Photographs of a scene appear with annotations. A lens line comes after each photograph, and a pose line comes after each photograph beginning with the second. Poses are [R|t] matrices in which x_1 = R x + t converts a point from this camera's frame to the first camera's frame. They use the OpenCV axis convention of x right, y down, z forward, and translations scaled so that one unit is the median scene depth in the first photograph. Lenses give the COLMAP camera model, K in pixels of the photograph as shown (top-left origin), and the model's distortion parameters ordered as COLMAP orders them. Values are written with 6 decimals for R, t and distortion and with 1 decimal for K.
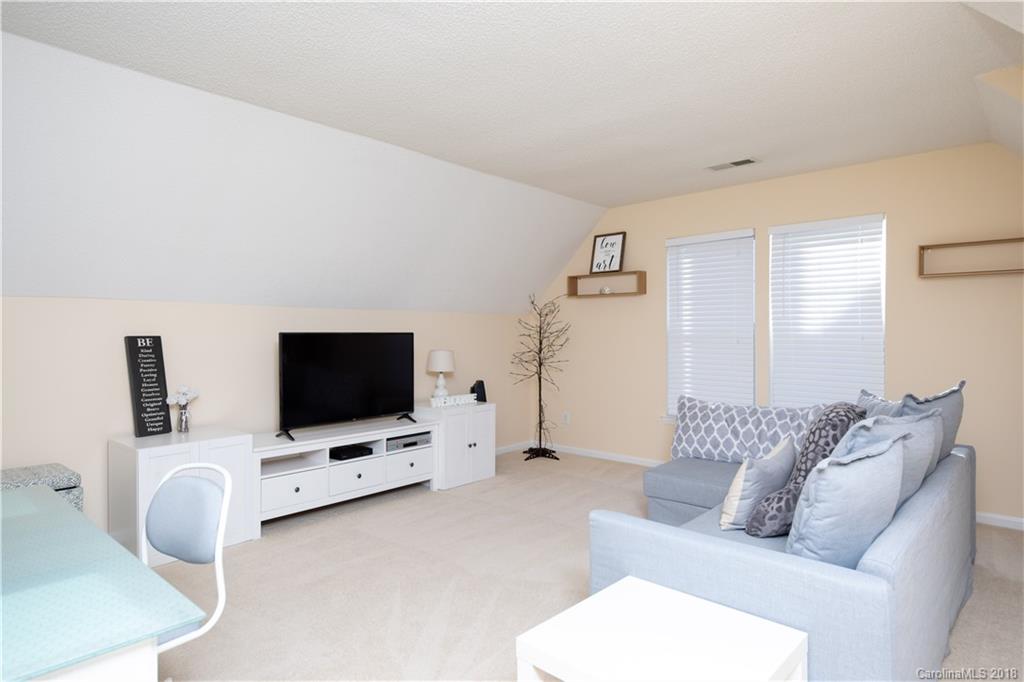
lens RADIAL K [[600.9, 0, 512.0], [0, 600.9, 341.0], [0, 0, 1]] dist [-0.001131, -0.000273]
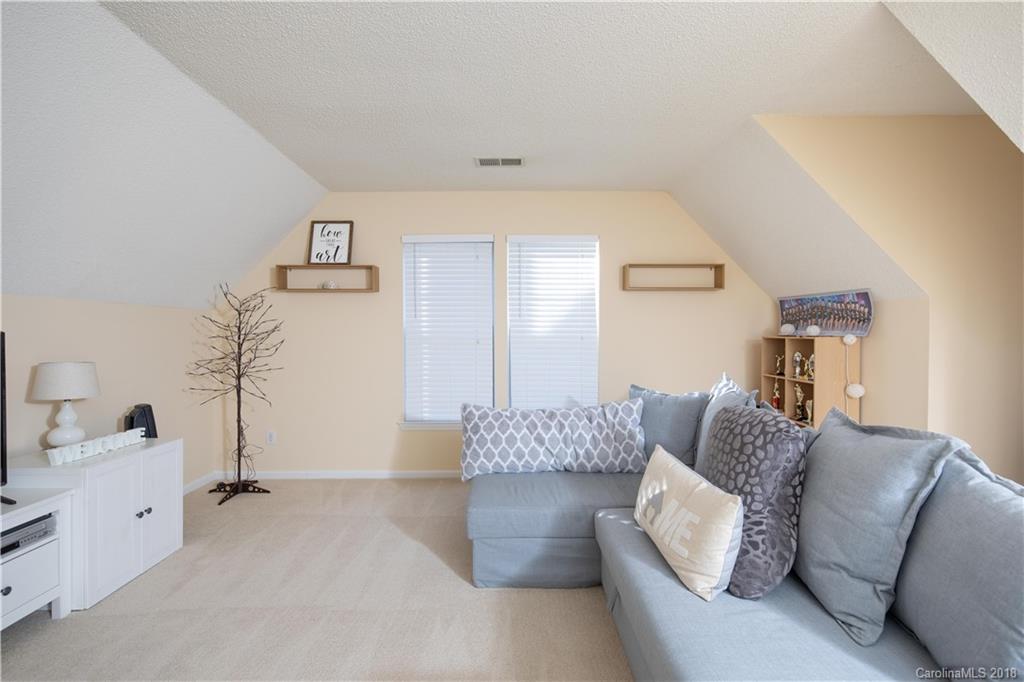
lens RADIAL K [[441.8, 0, 511.5], [0, 441.8, 339.2], [0, 0, 1]] dist [0.001936, -0.000240]
pose [[0.731717, -0.005533, 0.681586, -0.094334], [0.008991, 0.999958, -0.001536, -0.002815], [-0.681549, 0.007252, 0.731737, 0.381295]]
